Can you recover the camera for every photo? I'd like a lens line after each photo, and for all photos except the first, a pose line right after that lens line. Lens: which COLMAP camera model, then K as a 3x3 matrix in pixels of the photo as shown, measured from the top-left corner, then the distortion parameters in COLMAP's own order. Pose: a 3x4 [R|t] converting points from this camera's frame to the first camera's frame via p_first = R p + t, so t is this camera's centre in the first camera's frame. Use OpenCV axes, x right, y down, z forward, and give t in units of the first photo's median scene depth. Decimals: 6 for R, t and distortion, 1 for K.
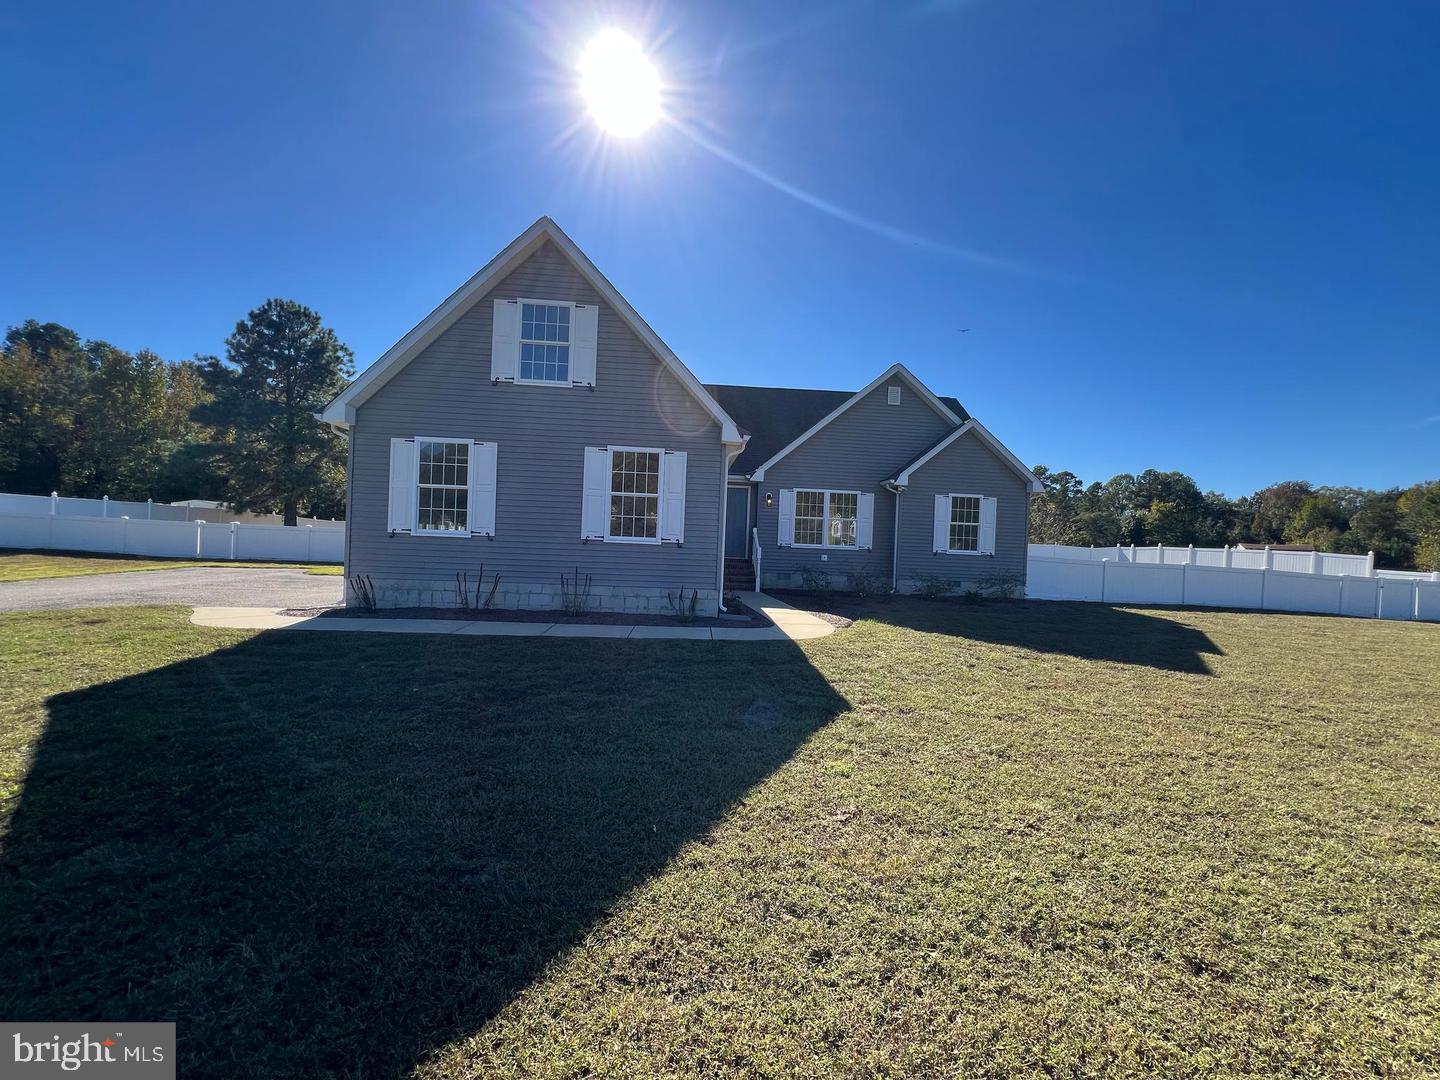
lens RADIAL K [[576.8, 0, 719.4], [0, 576.8, 543.6], [0, 0, 1]] dist [-0.001485, 0.000057]
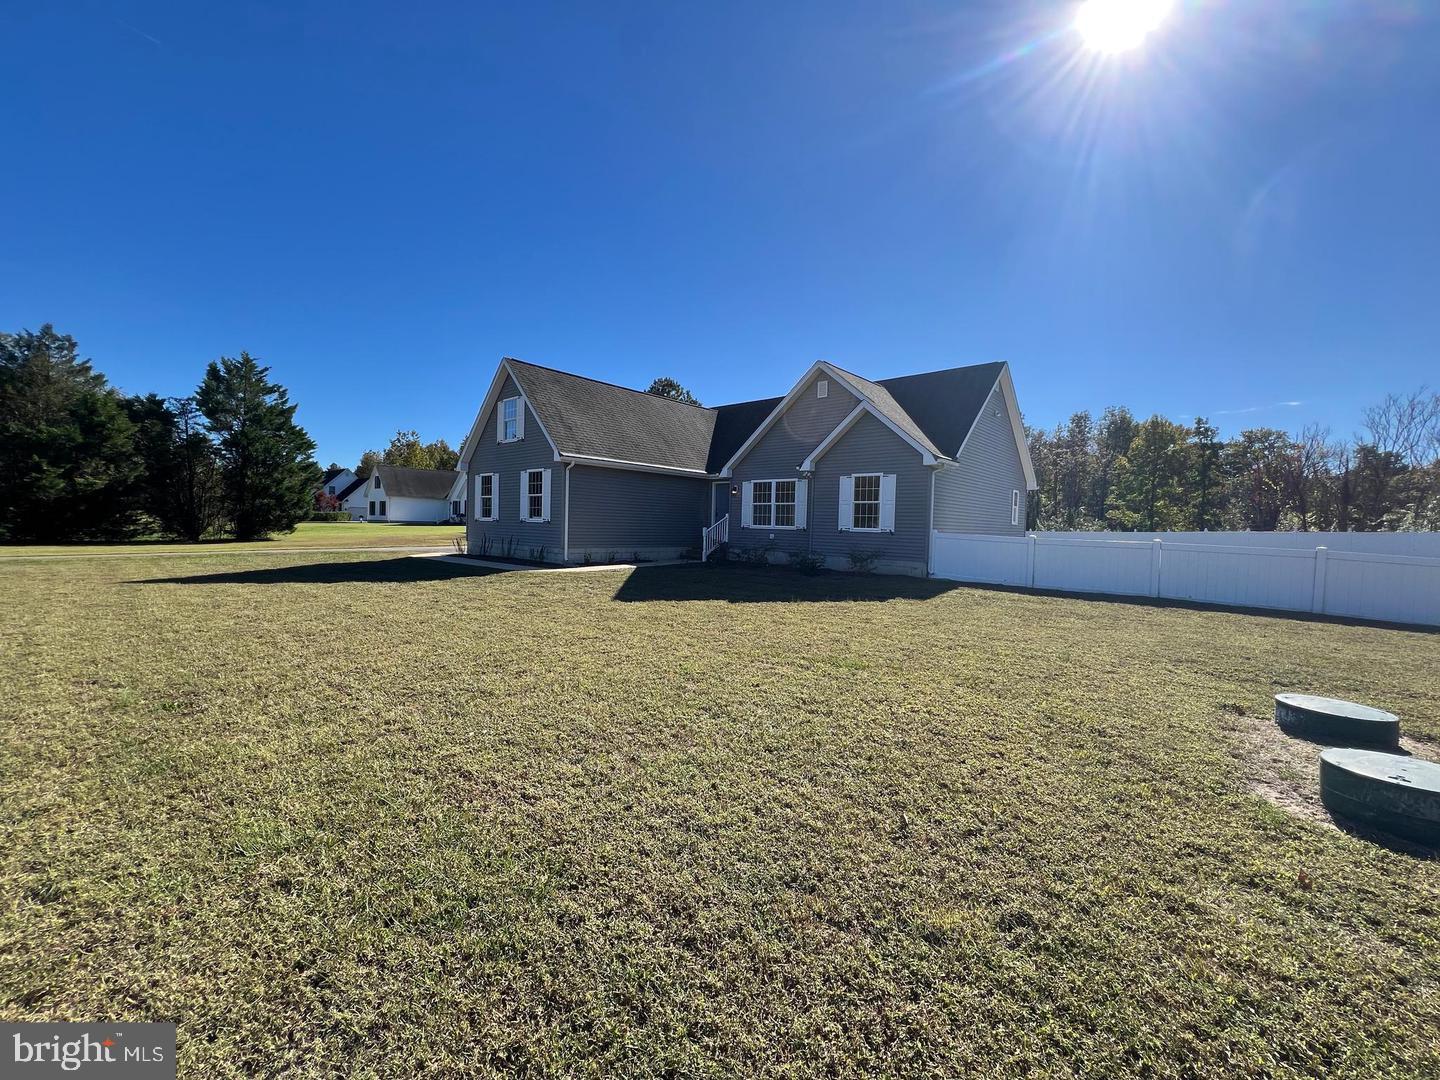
lens RADIAL K [[576.8, 0, 720.2], [0, 576.8, 536.4], [0, 0, 1]] dist [-0.001485, 0.000057]
pose [[0.701609, -0.007980, -0.712517, 0.970871], [0.002370, 0.999958, -0.008866, 0.035263], [0.712558, 0.004531, 0.701598, 0.089028]]
